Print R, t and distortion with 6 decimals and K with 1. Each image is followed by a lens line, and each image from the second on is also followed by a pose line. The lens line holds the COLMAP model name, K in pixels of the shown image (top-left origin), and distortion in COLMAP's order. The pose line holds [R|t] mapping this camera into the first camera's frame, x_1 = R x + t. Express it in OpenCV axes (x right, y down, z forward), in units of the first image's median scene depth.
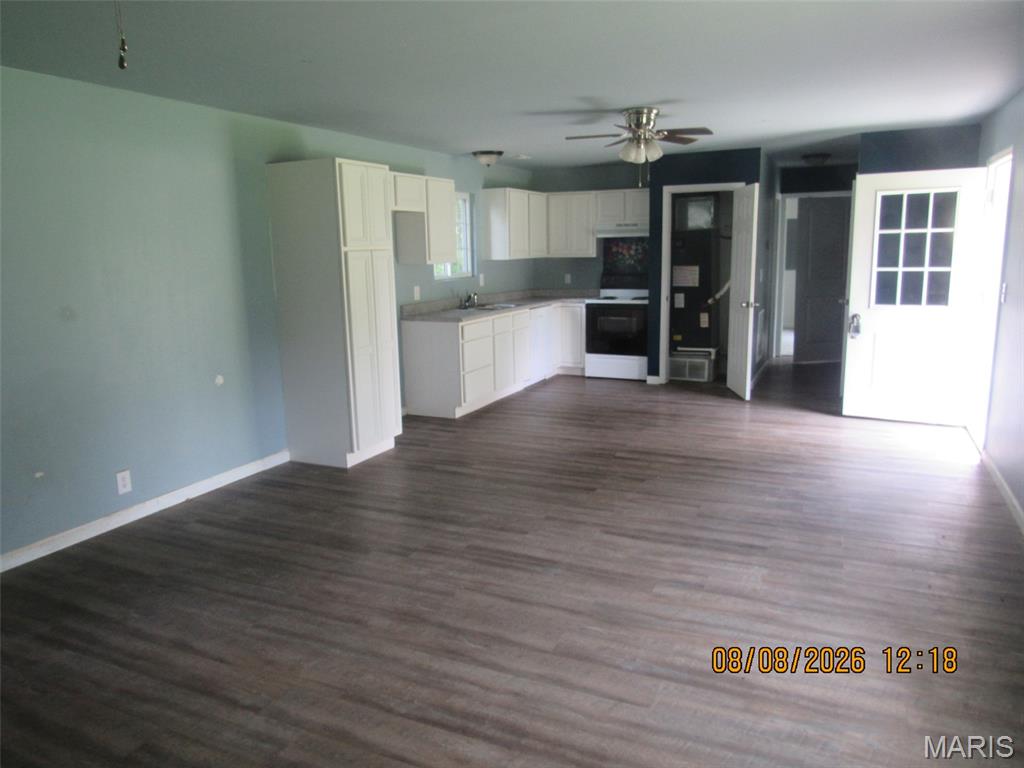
lens RADIAL K [[741.8, 0, 510.5], [0, 741.8, 382.7], [0, 0, 1]] dist [0.002658, 0.004357]
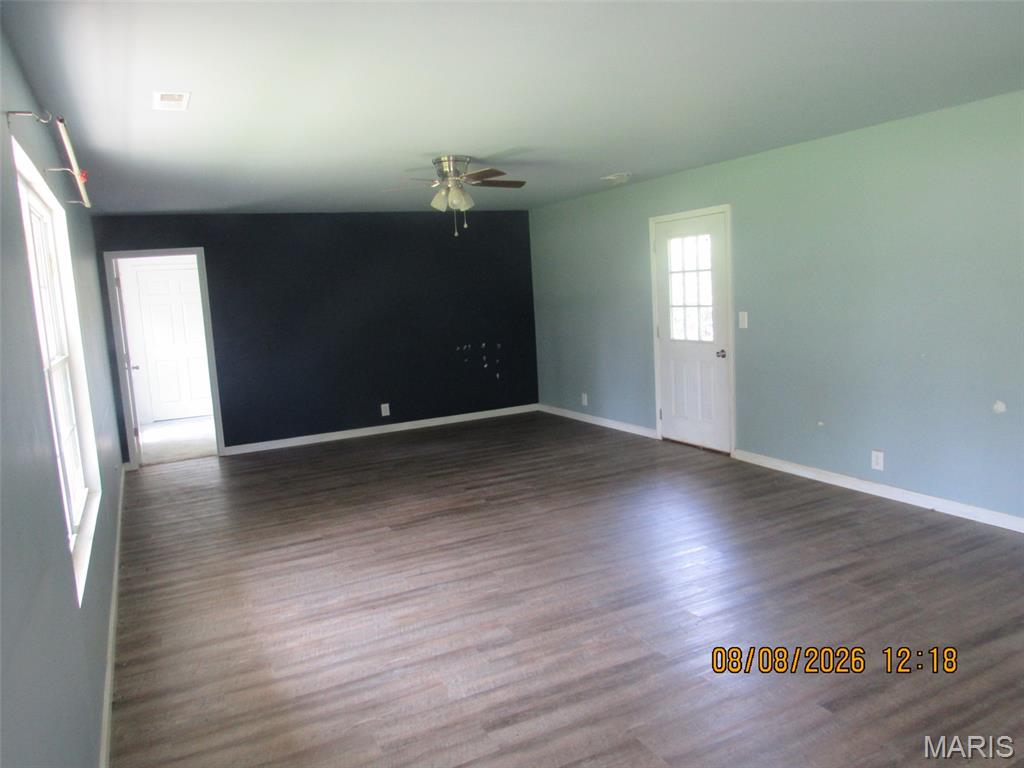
lens RADIAL K [[741.8, 0, 510.4], [0, 741.8, 384.1], [0, 0, 1]] dist [0.002658, 0.004357]
pose [[-0.614278, 0.160019, -0.772695, 1.009095], [-0.076559, 0.962517, 0.260192, -0.338615], [0.785367, 0.218987, -0.579002, 1.658935]]
